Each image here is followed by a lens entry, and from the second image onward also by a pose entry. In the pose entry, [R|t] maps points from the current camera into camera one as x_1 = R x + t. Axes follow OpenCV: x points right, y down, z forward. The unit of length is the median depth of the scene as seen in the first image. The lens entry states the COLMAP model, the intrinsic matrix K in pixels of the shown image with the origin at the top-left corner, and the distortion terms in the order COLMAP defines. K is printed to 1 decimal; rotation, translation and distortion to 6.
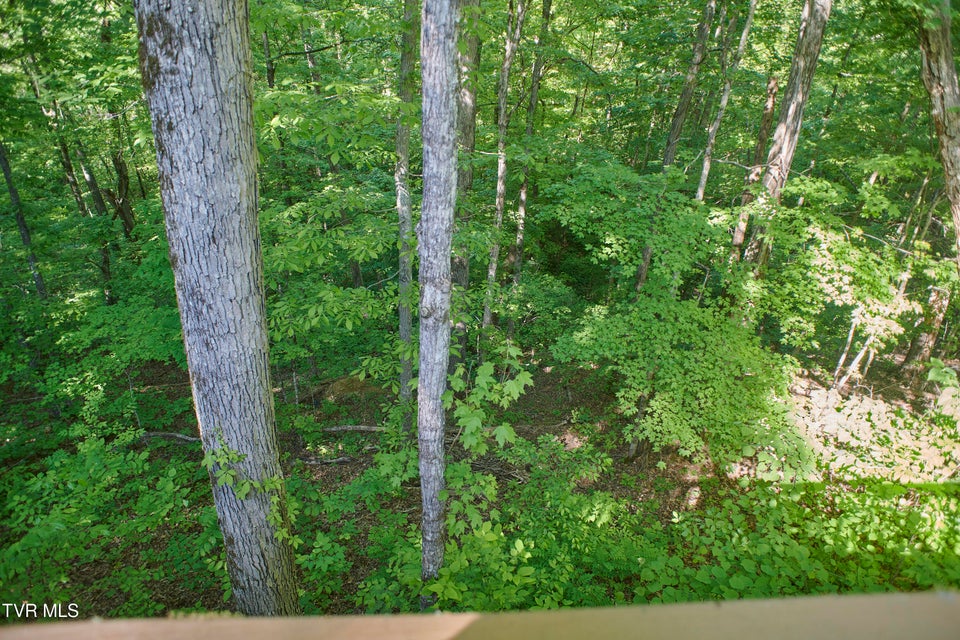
lens RADIAL K [[542.5, 0, 485.6], [0, 542.5, 324.1], [0, 0, 1]] dist [-0.093332, 0.057088]
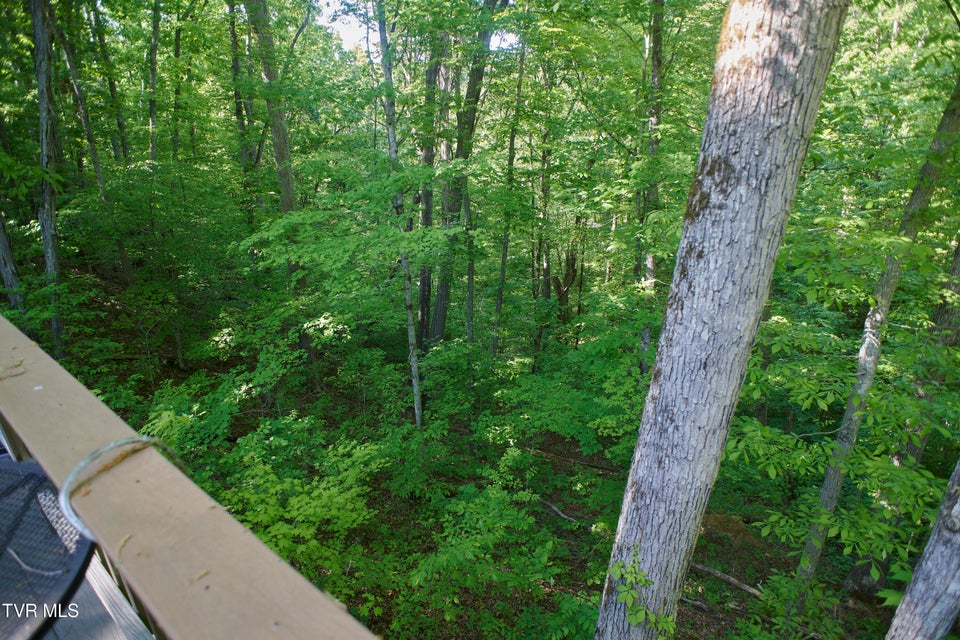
lens RADIAL K [[542.5, 0, 482.5], [0, 542.5, 322.3], [0, 0, 1]] dist [-0.093332, 0.057088]
pose [[0.739497, 0.184573, -0.647362, -0.198754], [-0.310924, 0.946601, -0.085285, -0.023592], [0.597052, 0.264348, 0.757396, -0.023561]]
